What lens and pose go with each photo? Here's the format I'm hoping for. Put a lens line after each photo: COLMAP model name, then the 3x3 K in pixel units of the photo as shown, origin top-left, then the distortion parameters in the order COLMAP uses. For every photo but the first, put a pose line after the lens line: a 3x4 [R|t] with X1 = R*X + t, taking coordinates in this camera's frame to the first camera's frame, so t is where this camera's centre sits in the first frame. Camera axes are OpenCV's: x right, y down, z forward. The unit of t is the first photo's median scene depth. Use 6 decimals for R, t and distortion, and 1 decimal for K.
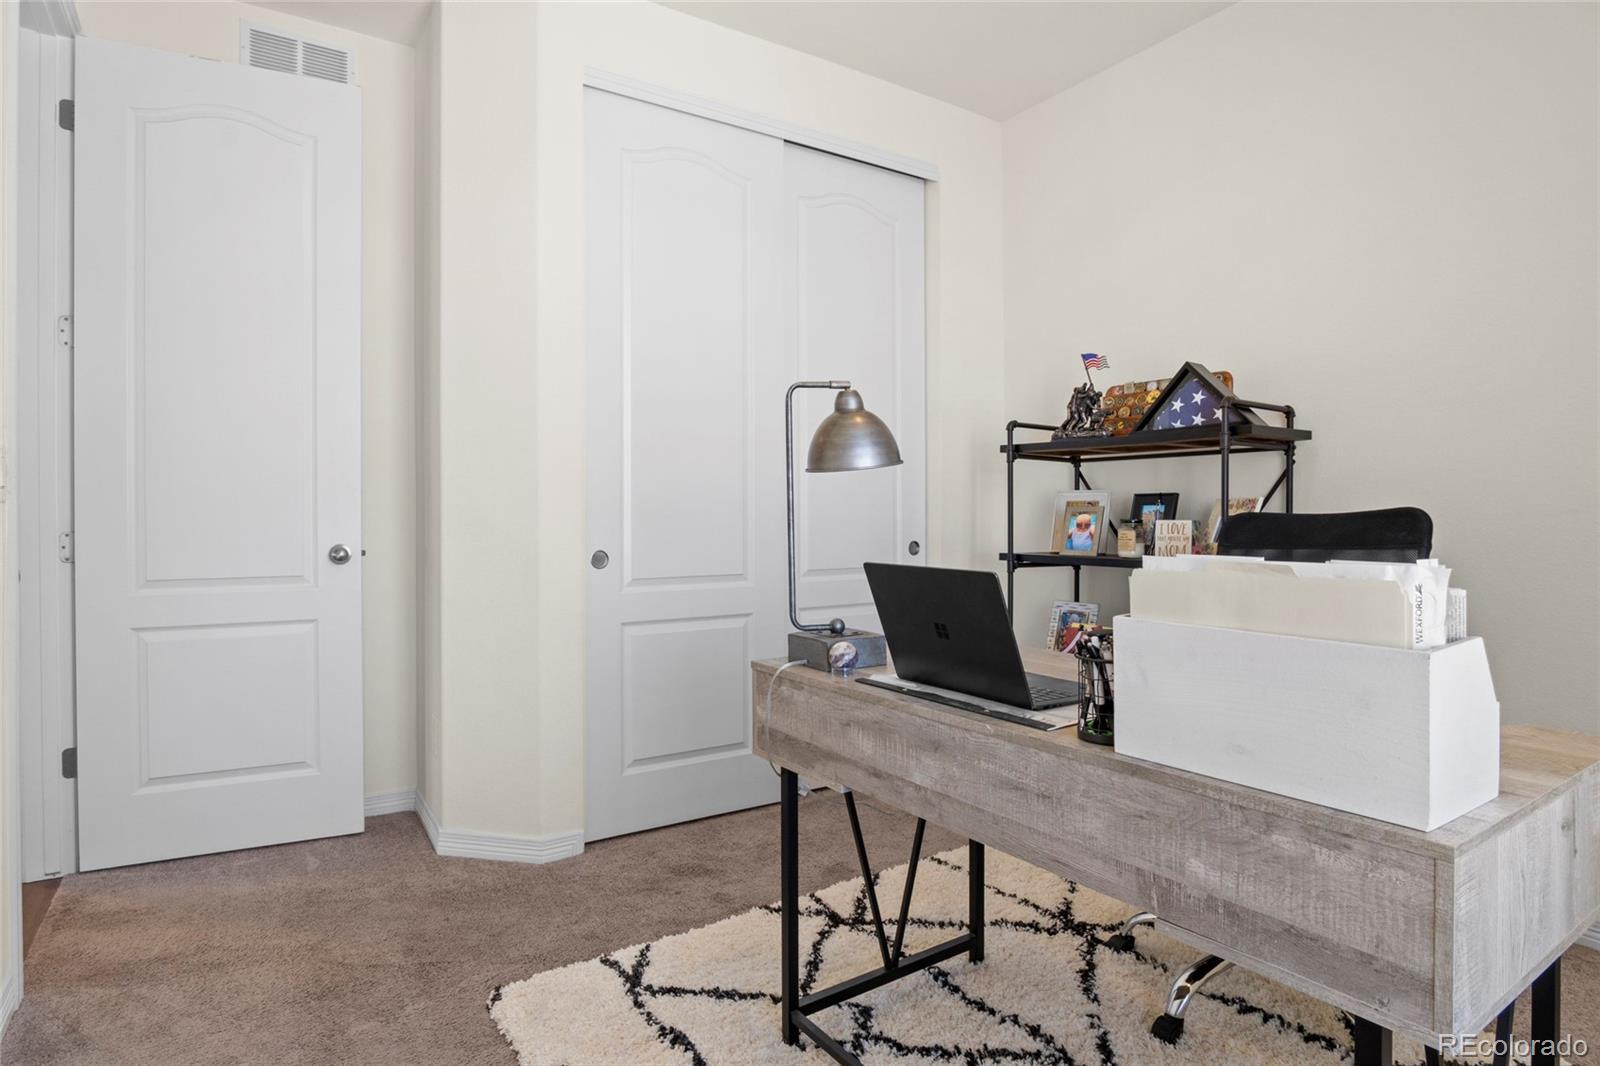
lens RADIAL K [[871.2, 0, 796.7], [0, 871.2, 500.4], [0, 0, 1]] dist [-0.038414, 0.011919]
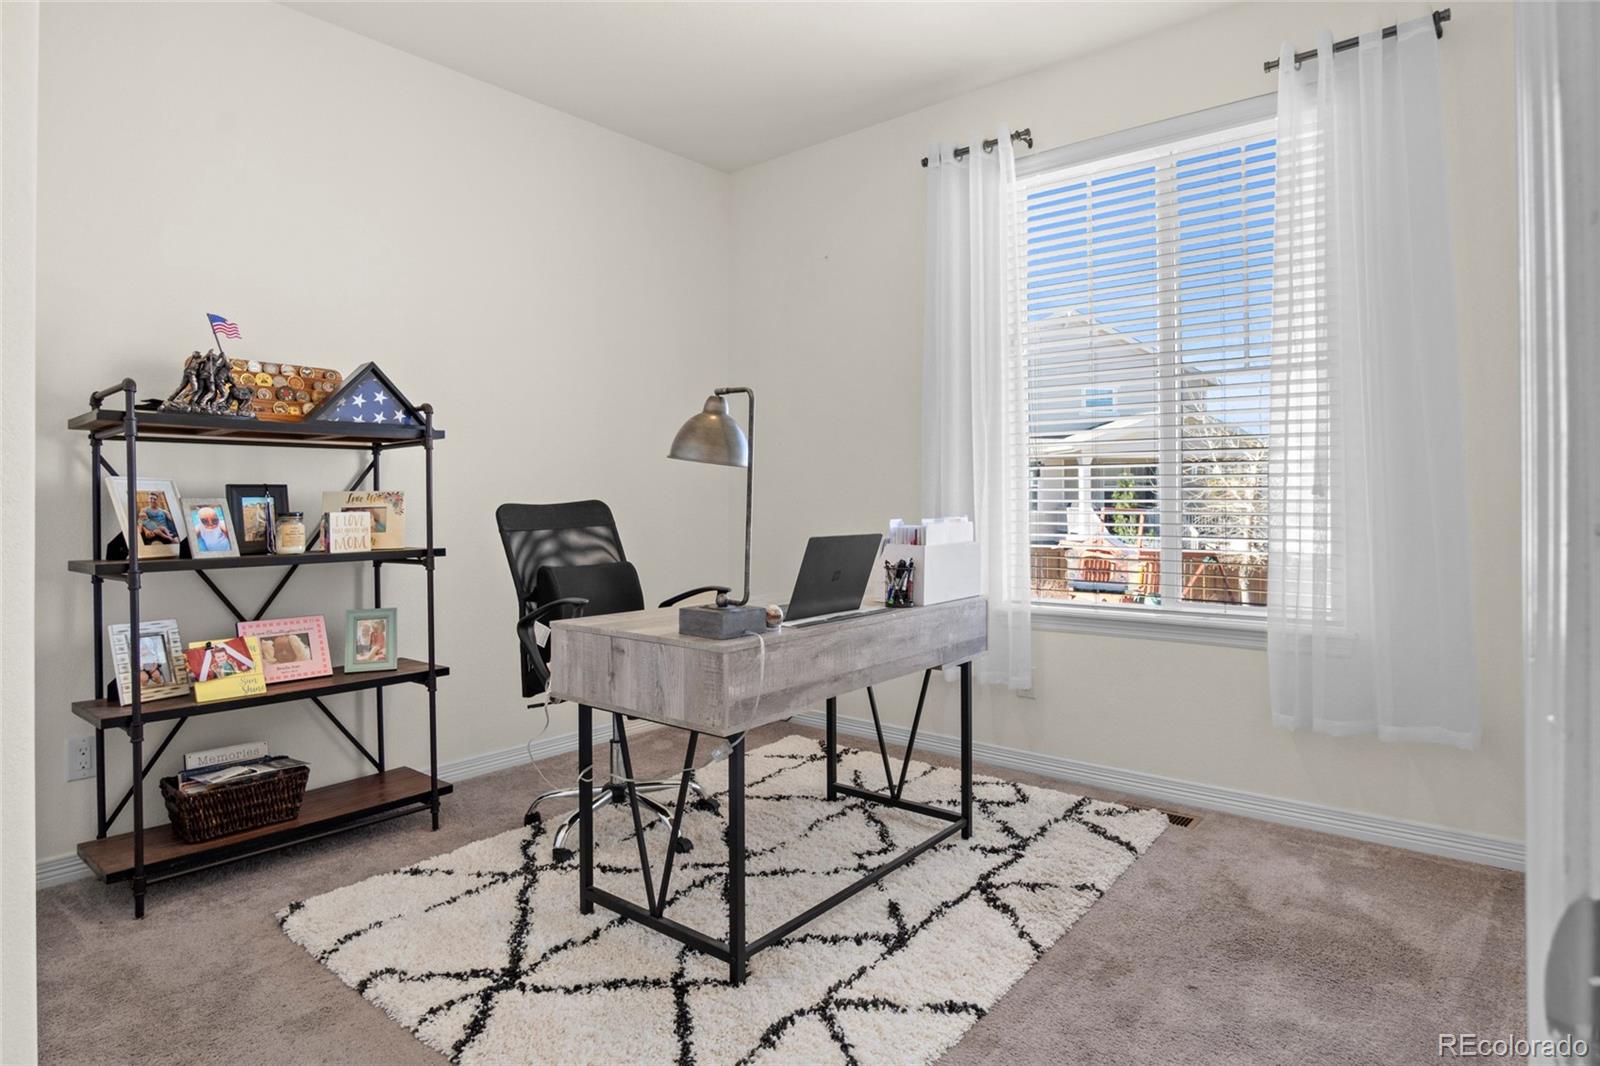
lens RADIAL K [[871.2, 0, 796.7], [0, 871.2, 500.4], [0, 0, 1]] dist [-0.038414, 0.011919]
pose [[-0.267707, 0.010245, 0.963446, -0.675758], [-0.003980, 0.999923, -0.011738, 0.018331], [-0.963492, -0.006977, -0.267646, 0.760225]]
